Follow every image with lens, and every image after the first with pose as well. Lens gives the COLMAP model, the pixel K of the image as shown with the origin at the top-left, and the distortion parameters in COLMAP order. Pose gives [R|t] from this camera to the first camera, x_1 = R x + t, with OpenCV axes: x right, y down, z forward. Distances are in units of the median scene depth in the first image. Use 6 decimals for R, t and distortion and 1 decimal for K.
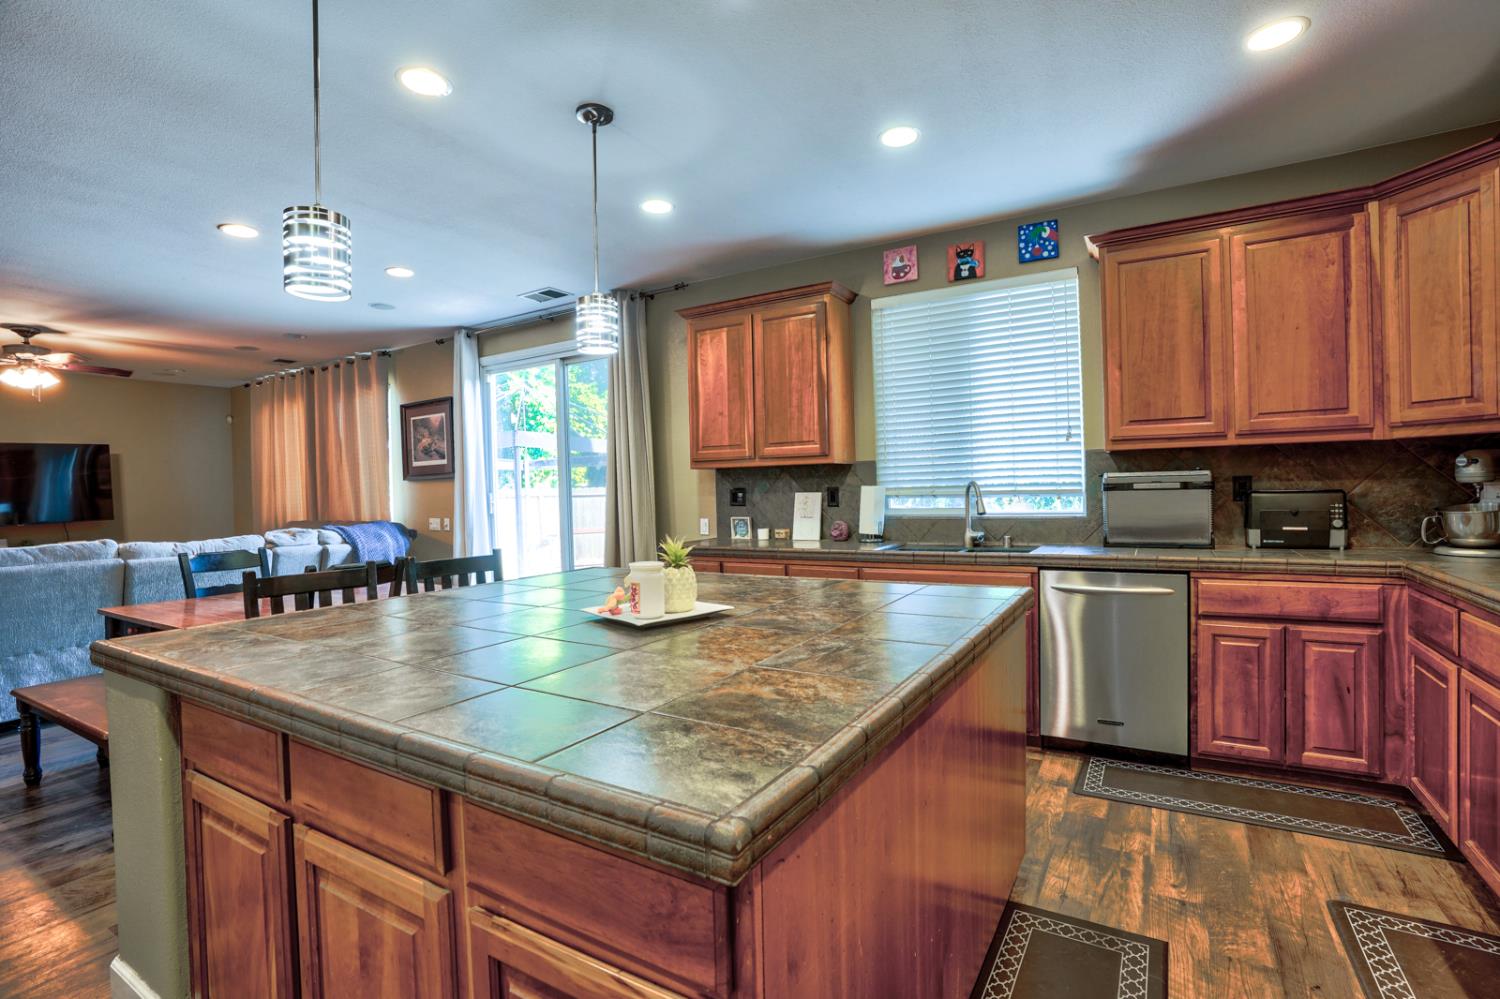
lens RADIAL K [[695.6, 0, 757.7], [0, 695.6, 493.9], [0, 0, 1]] dist [-0.071885, 0.027788]
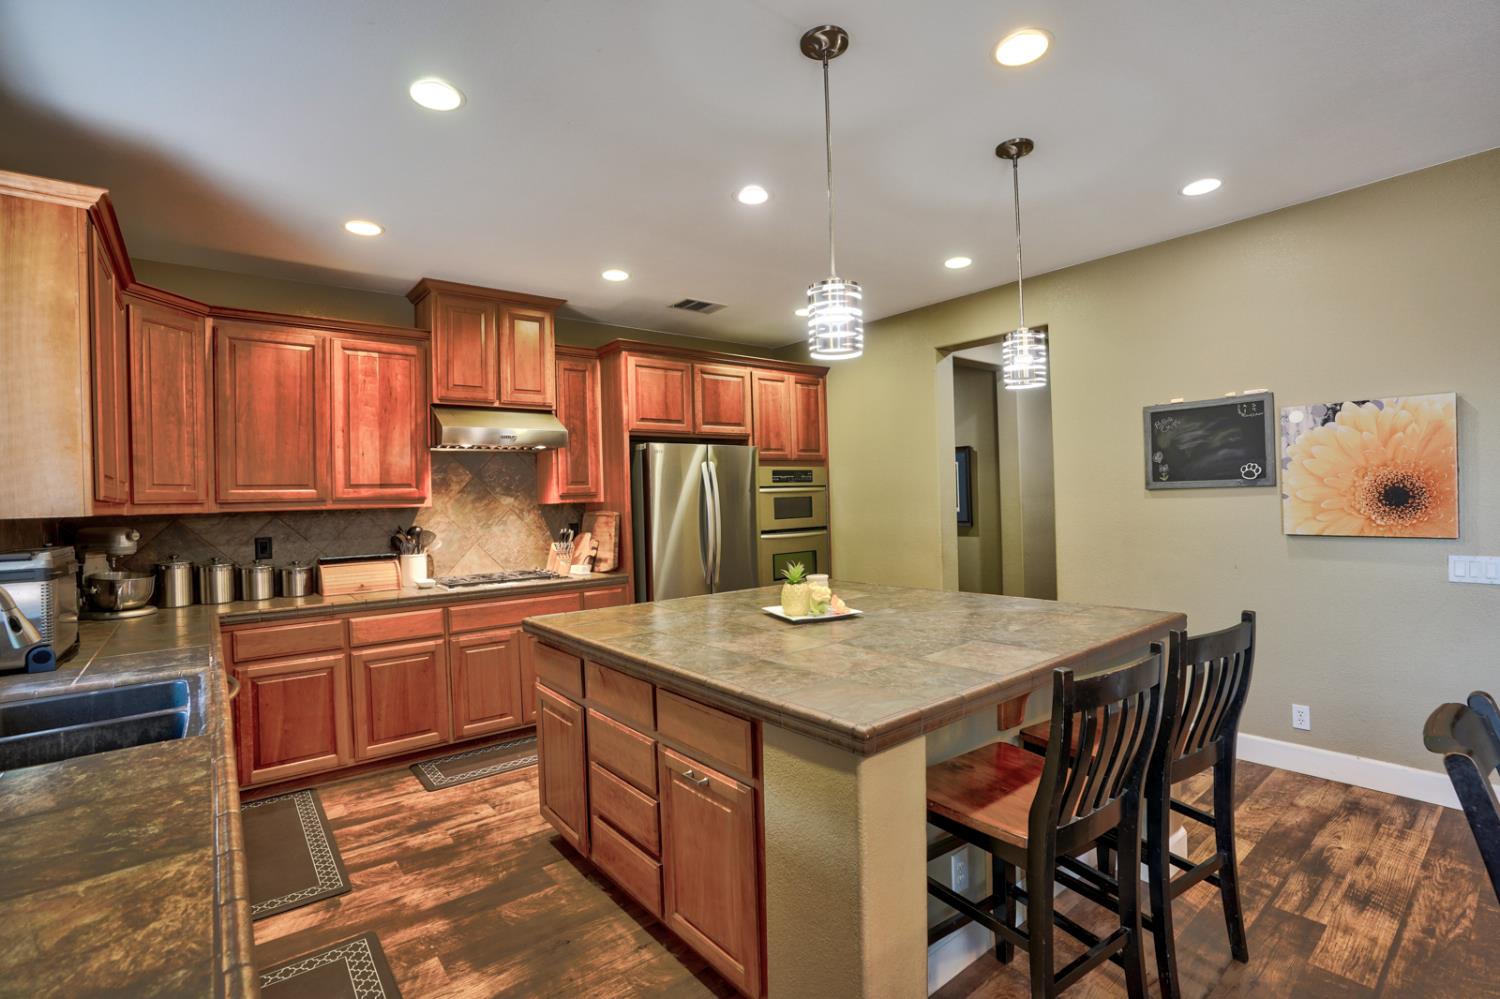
lens RADIAL K [[695.6, 0, 757.7], [0, 695.6, 493.9], [0, 0, 1]] dist [-0.071885, 0.027788]
pose [[-0.937313, 0.053788, 0.344312, -0.276956], [0.055155, 0.998461, -0.005830, -0.038783], [-0.344096, 0.013526, -0.938837, 1.194096]]
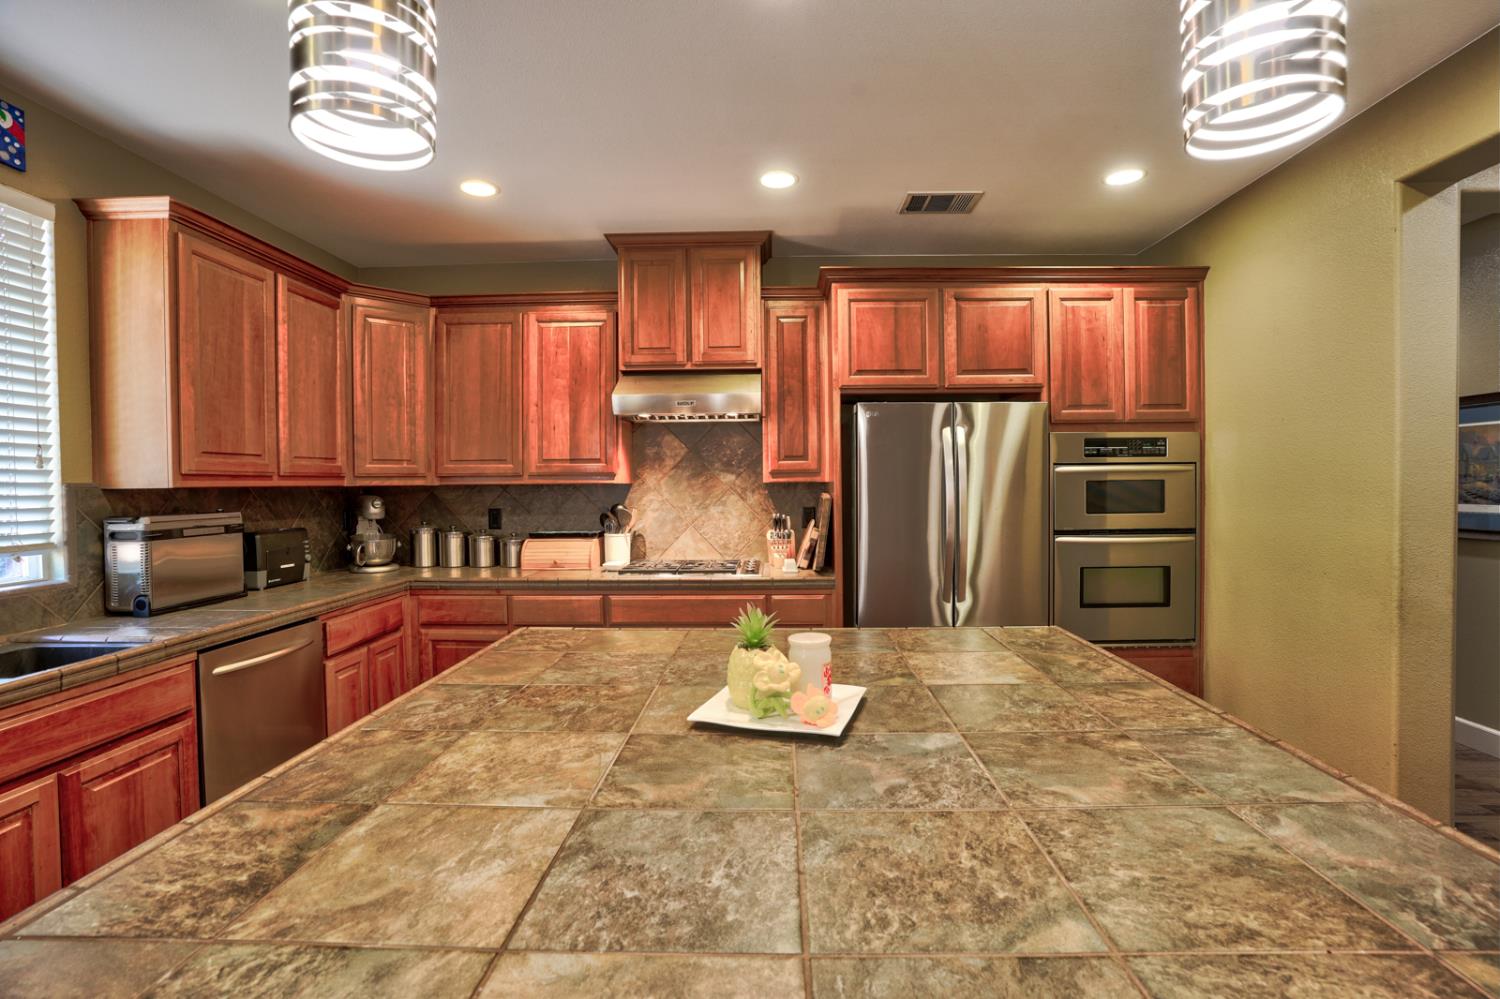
lens RADIAL K [[695.6, 0, 757.7], [0, 695.6, 493.9], [0, 0, 1]] dist [-0.071885, 0.027788]
pose [[-0.487203, 0.014645, 0.873166, -0.396377], [0.028628, 0.999590, -0.000792, -0.031808], [-0.872819, 0.024612, -0.487423, 0.686623]]
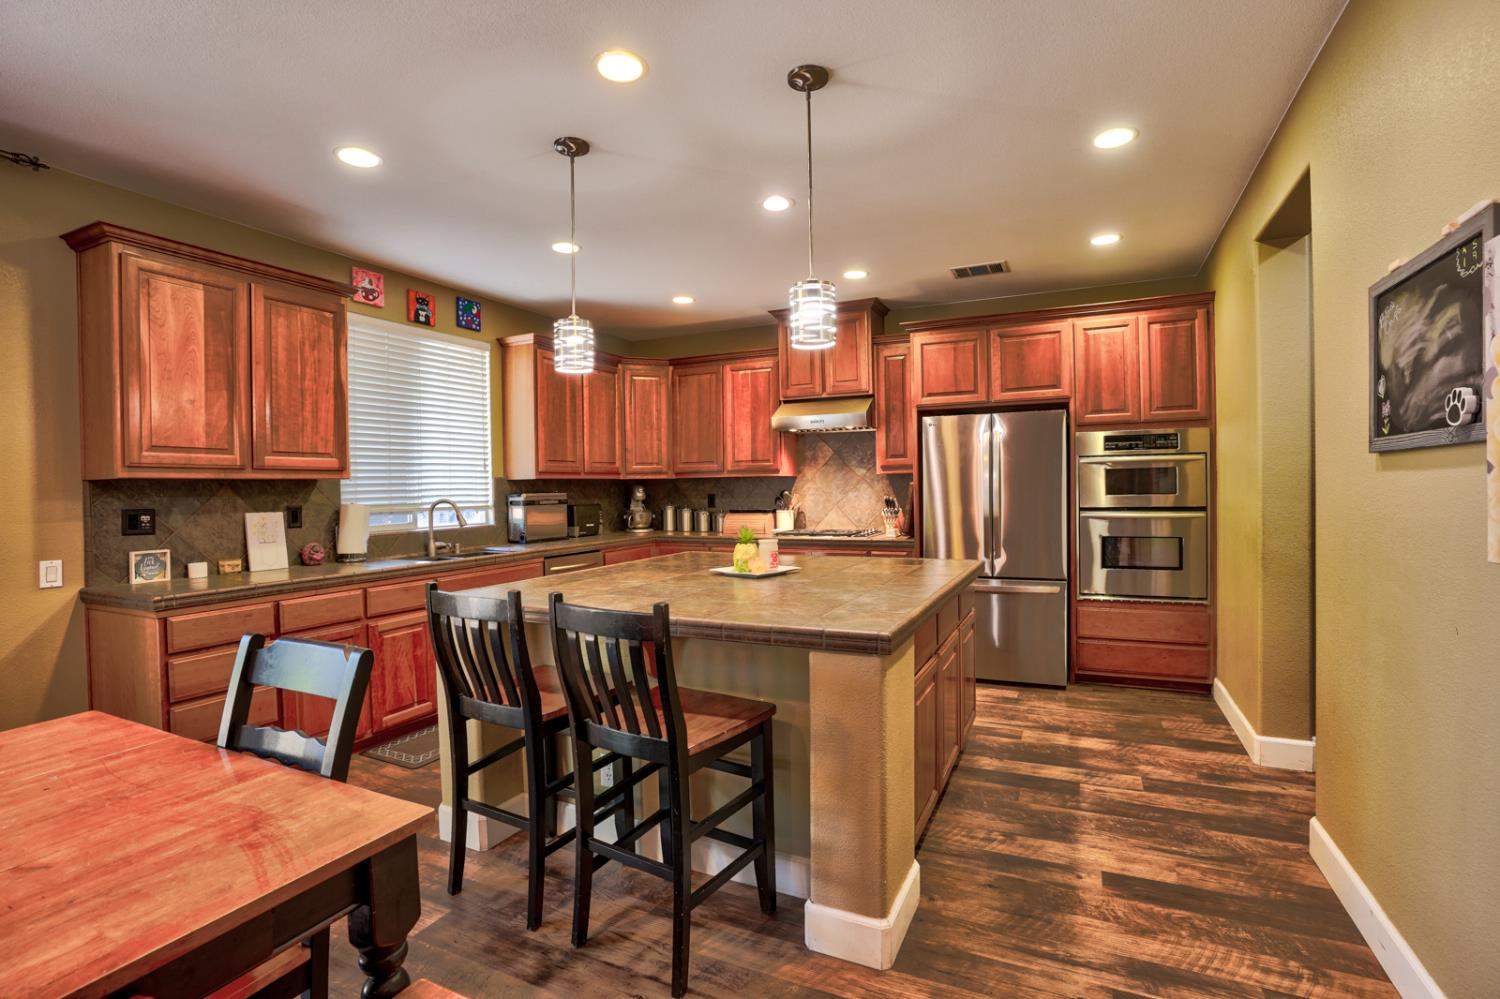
lens RADIAL K [[695.6, 0, 757.7], [0, 695.6, 493.9], [0, 0, 1]] dist [-0.071885, 0.027788]
pose [[-0.093720, 0.015636, 0.995476, -0.903263], [0.027284, 0.999541, -0.013131, 0.002815], [-0.995225, 0.025930, -0.094104, 0.567899]]
